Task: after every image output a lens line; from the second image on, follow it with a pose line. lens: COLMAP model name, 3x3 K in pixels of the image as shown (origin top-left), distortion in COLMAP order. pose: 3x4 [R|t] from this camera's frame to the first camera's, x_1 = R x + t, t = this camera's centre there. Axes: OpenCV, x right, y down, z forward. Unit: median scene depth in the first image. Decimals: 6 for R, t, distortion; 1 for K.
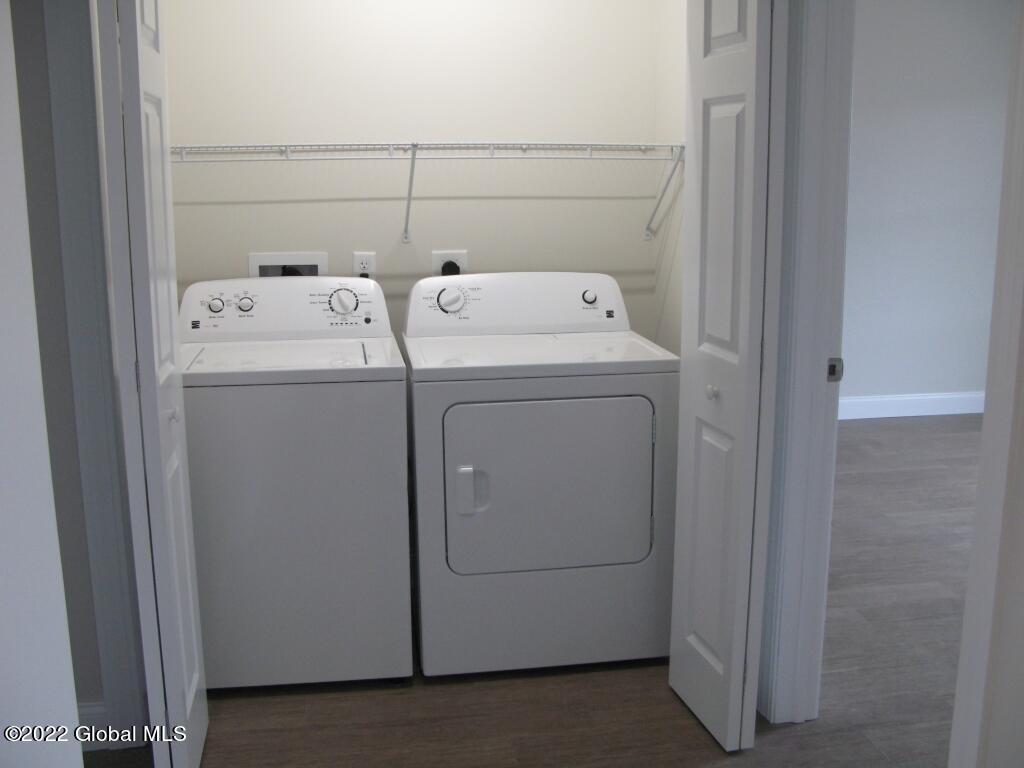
lens RADIAL K [[1056.3, 0, 512.0], [0, 1056.3, 384.0], [0, 0, 1]] dist [-0.179949, 0.200718]
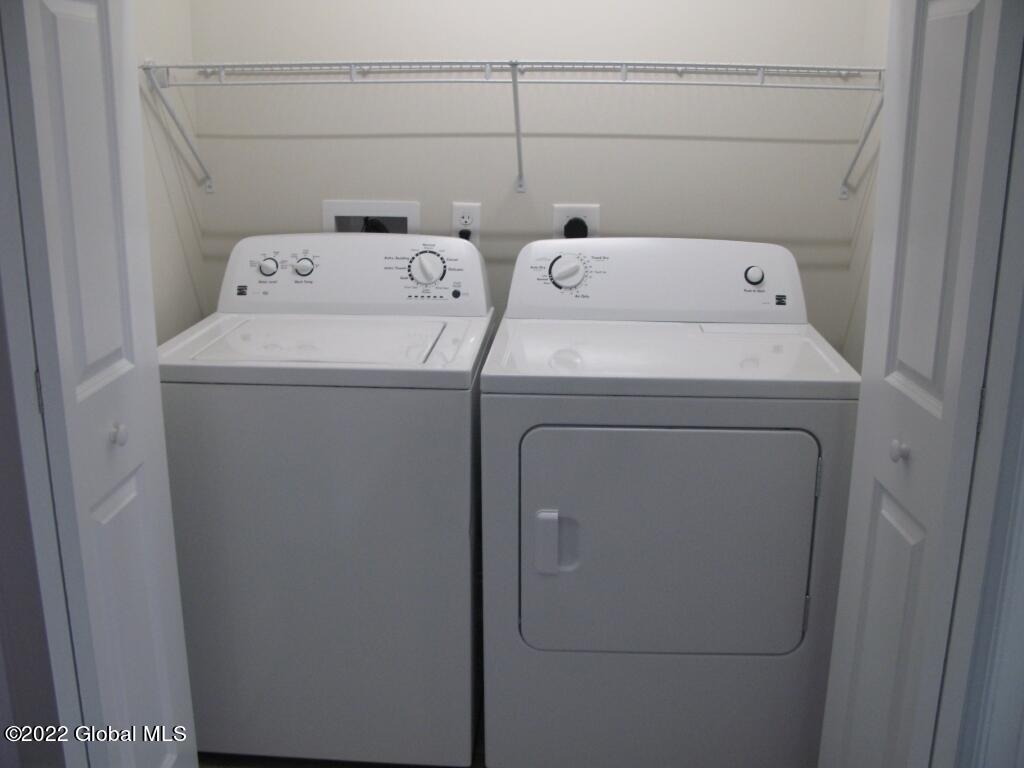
lens RADIAL K [[1056.3, 0, 512.0], [0, 1056.3, 384.0], [0, 0, 1]] dist [-0.179949, 0.200718]
pose [[0.975752, 0.066230, -0.208620, 0.068283], [-0.051651, 0.995877, 0.074579, -0.054750], [0.212699, -0.061995, 0.975149, 0.253108]]
